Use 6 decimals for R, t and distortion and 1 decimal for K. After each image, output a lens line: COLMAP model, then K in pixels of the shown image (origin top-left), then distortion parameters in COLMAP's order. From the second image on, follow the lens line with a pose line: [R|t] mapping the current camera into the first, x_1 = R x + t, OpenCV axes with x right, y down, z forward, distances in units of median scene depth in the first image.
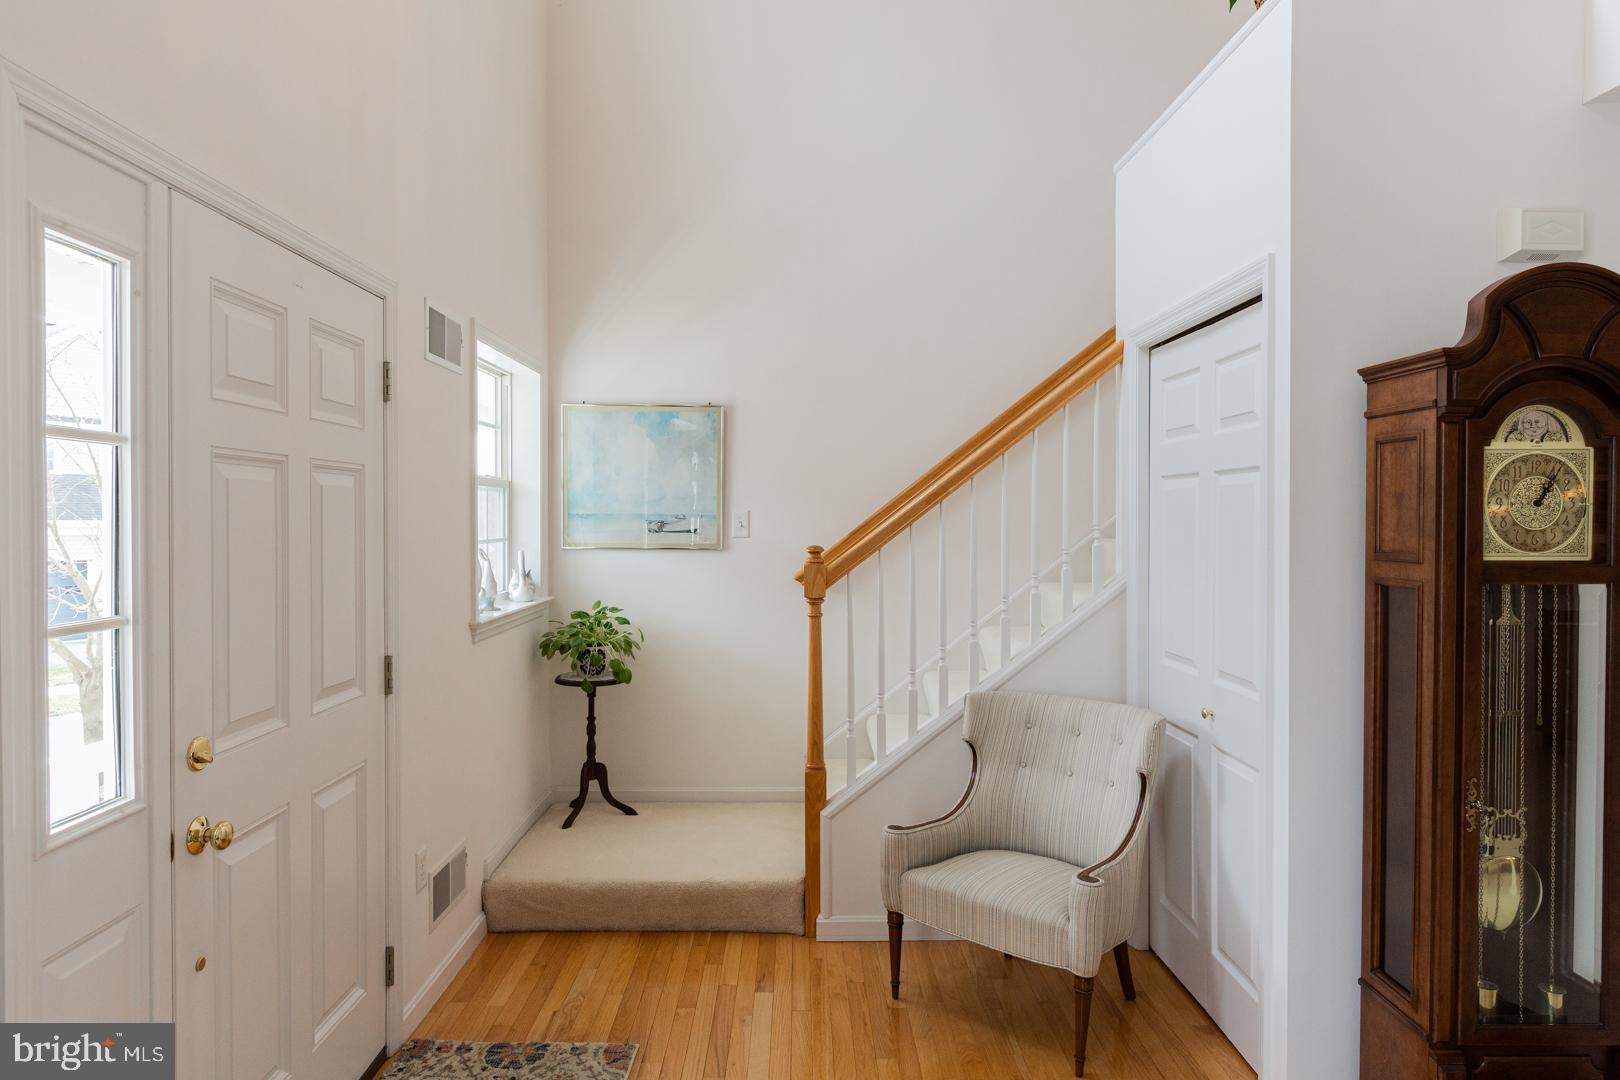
lens RADIAL K [[997.0, 0, 810.3], [0, 997.0, 533.0], [0, 0, 1]] dist [-0.000121, -0.003098]
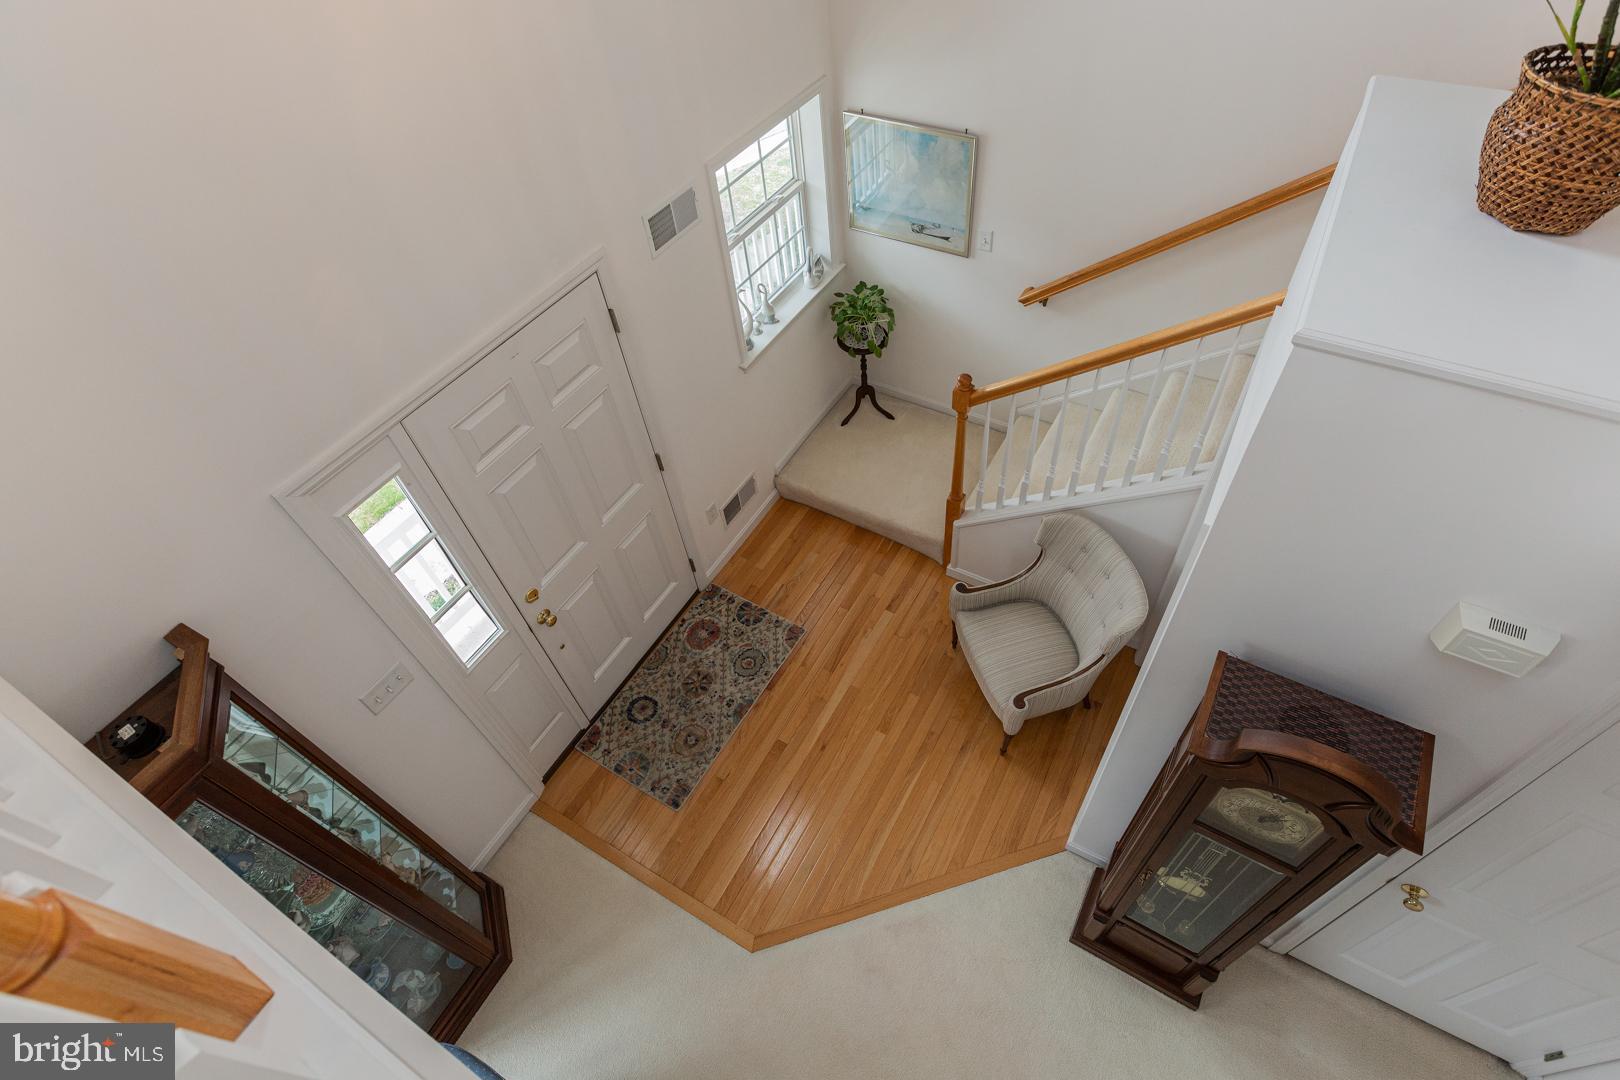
lens RADIAL K [[797.4, 0, 852.1], [0, 797.4, 503.7], [0, 0, 1]] dist [-0.010397, -0.000451]
pose [[0.867164, 0.343070, -0.361011, 0.336082], [0.040109, 0.674425, 0.737253, -0.701791], [0.496404, -0.653800, 0.571077, 0.284508]]
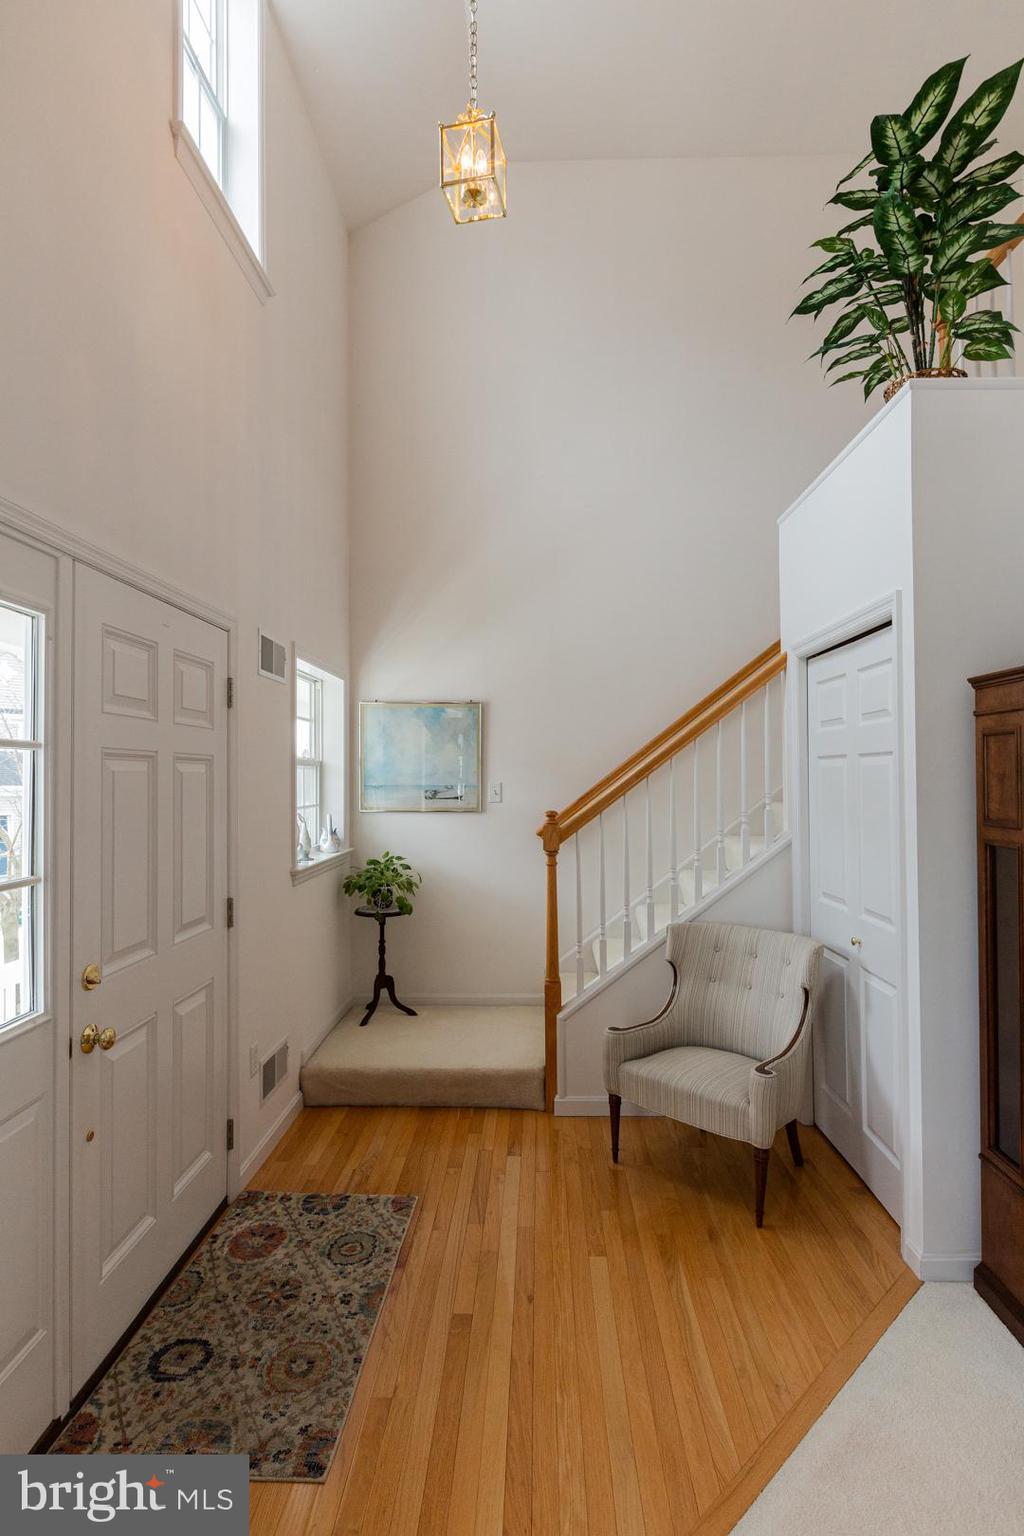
lens RADIAL K [[763.6, 0, 522.6], [0, 763.6, 770.2], [0, 0, 1]] dist [-0.000463, 0.000076]
pose [[0.999380, -0.006750, -0.034555, 0.002520], [0.005811, 0.999613, -0.027211, -0.015202], [0.034725, 0.026993, 0.999032, -0.007853]]
